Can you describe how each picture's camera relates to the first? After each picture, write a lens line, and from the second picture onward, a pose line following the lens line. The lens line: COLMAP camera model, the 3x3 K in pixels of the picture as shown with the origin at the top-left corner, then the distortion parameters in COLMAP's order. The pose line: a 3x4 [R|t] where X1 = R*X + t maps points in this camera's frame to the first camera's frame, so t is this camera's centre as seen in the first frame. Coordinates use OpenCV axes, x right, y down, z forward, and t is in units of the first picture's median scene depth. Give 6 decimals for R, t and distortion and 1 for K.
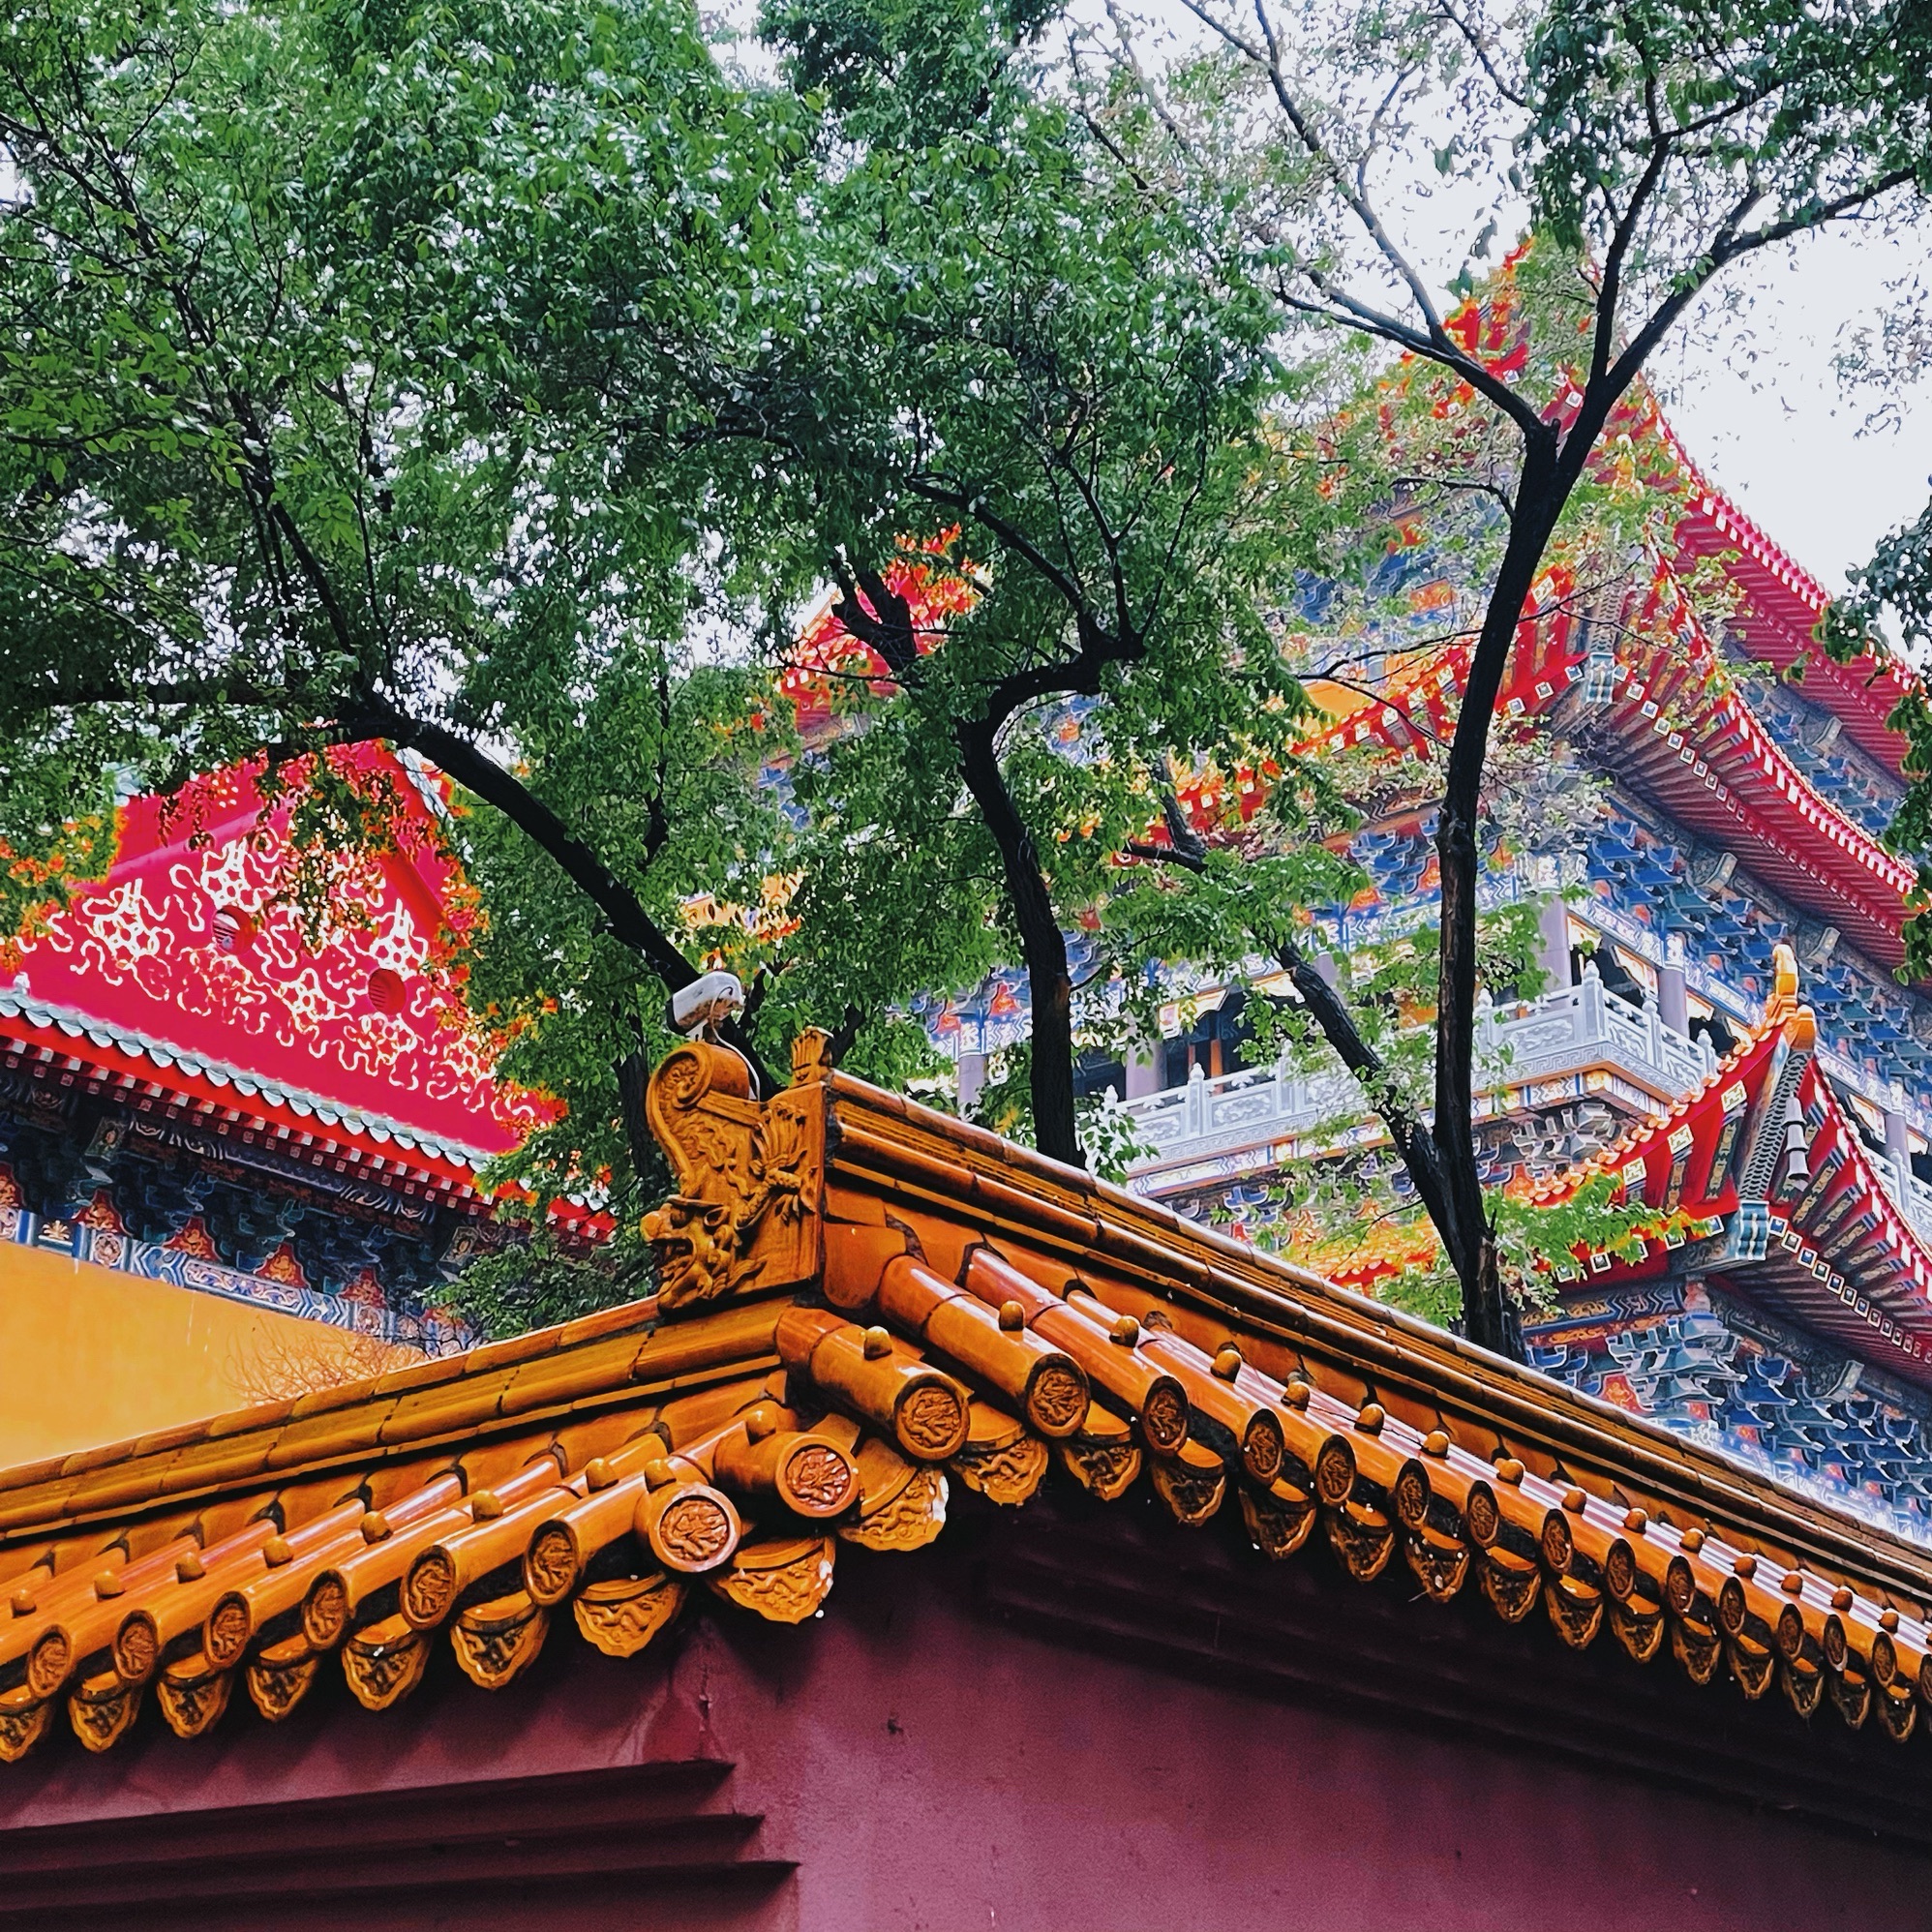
lens RADIAL K [[2950.5, 0, 905.9], [0, 2950.5, 1005.8], [0, 0, 1]] dist [0.187318, -0.579305]
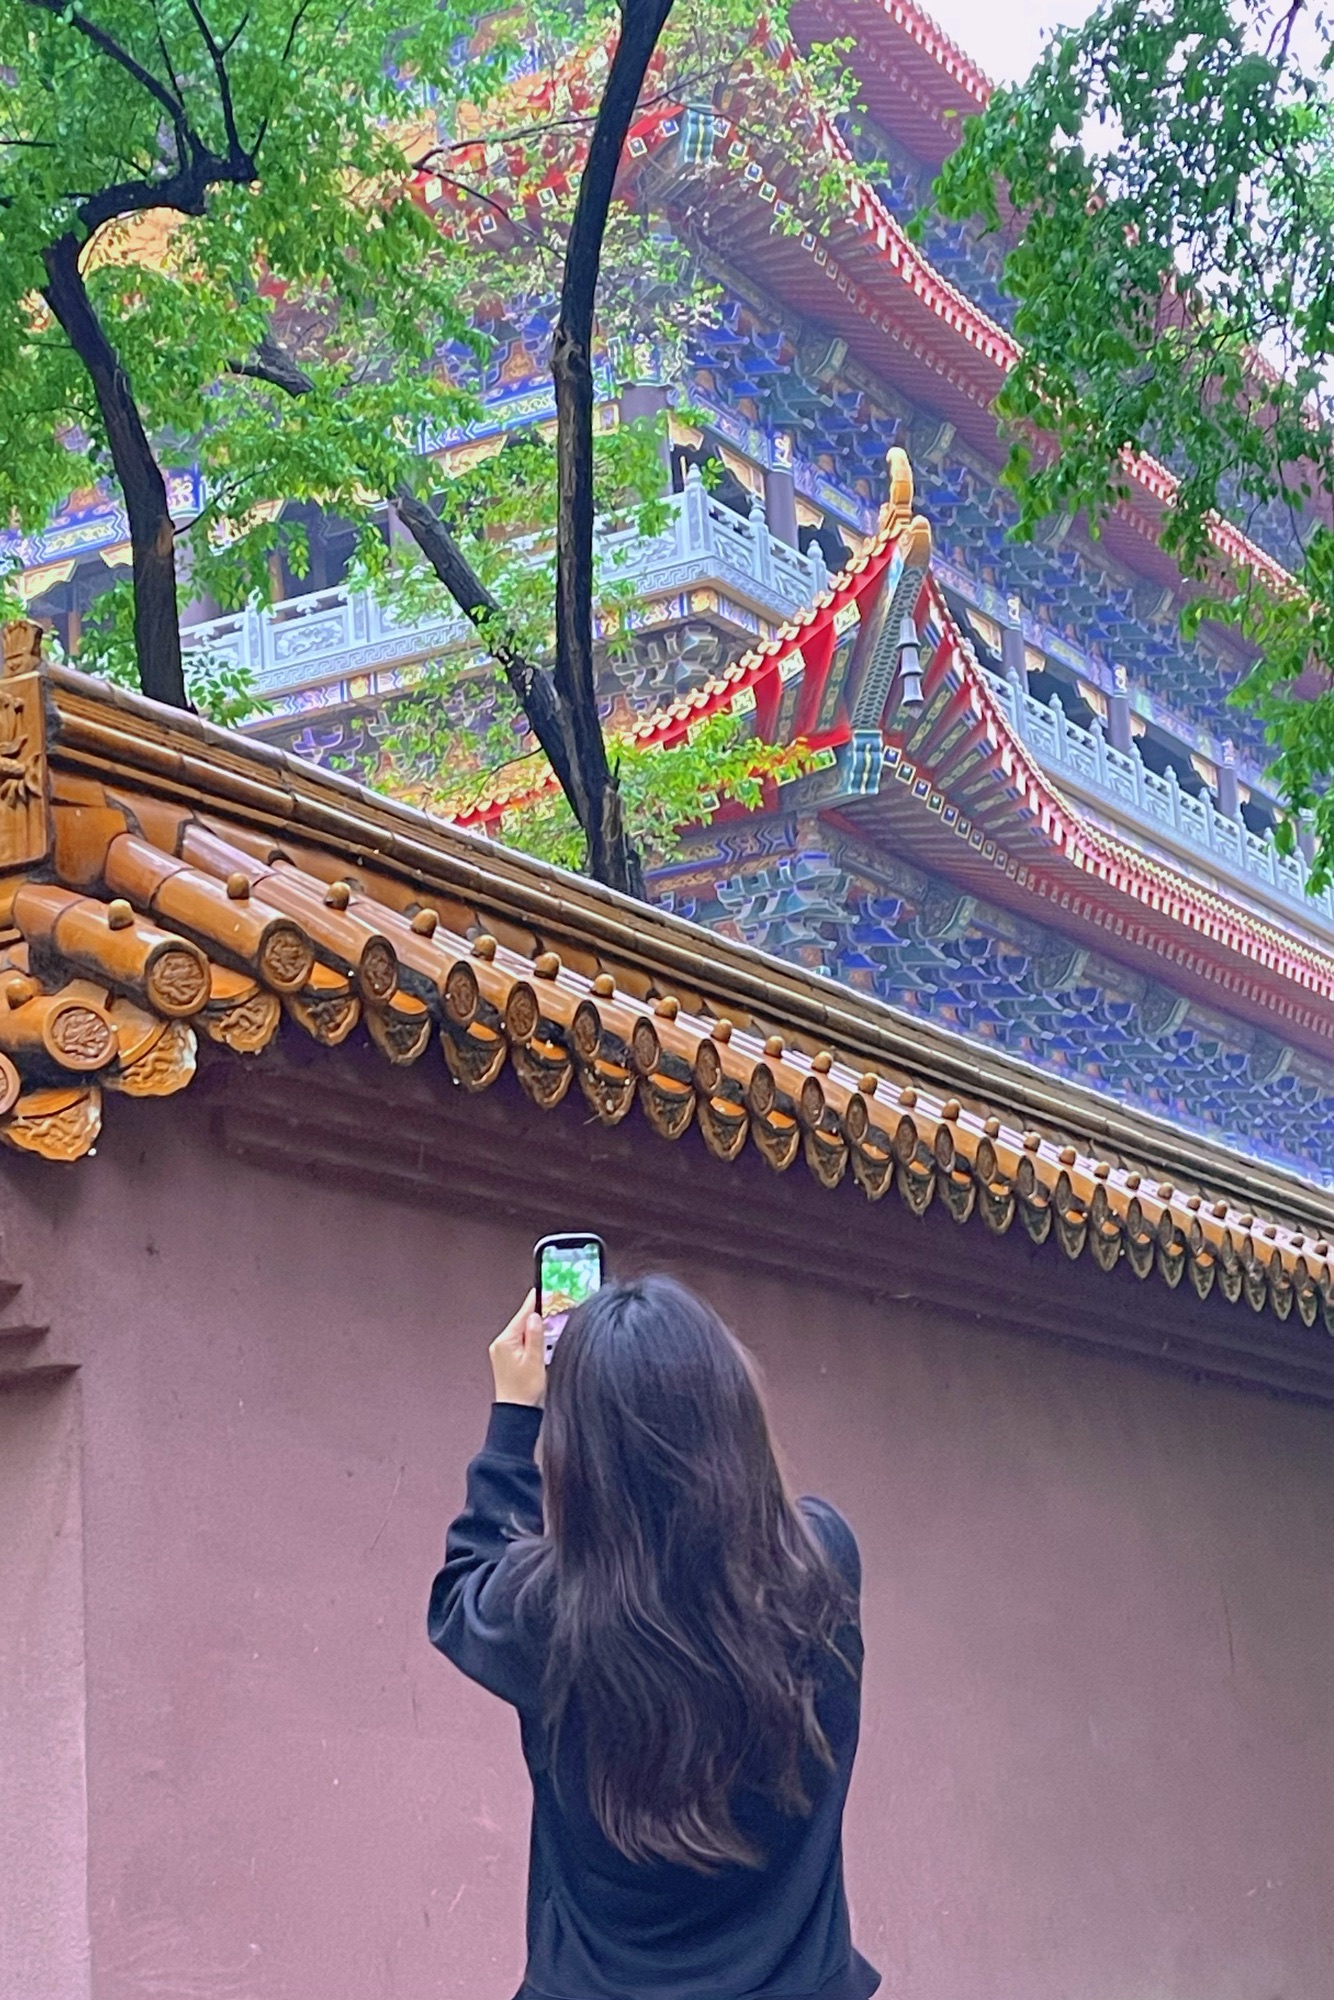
lens RADIAL K [[3483.9, 0, 667.0], [0, 3483.9, 1000.0], [0, 0, 1]] dist [0.147220, -0.007215]
pose [[0.975601, -0.041644, 0.215566, -0.038860], [0.011048, 0.989914, 0.141236, -0.015133], [-0.219273, -0.135408, 0.966221, -0.128121]]
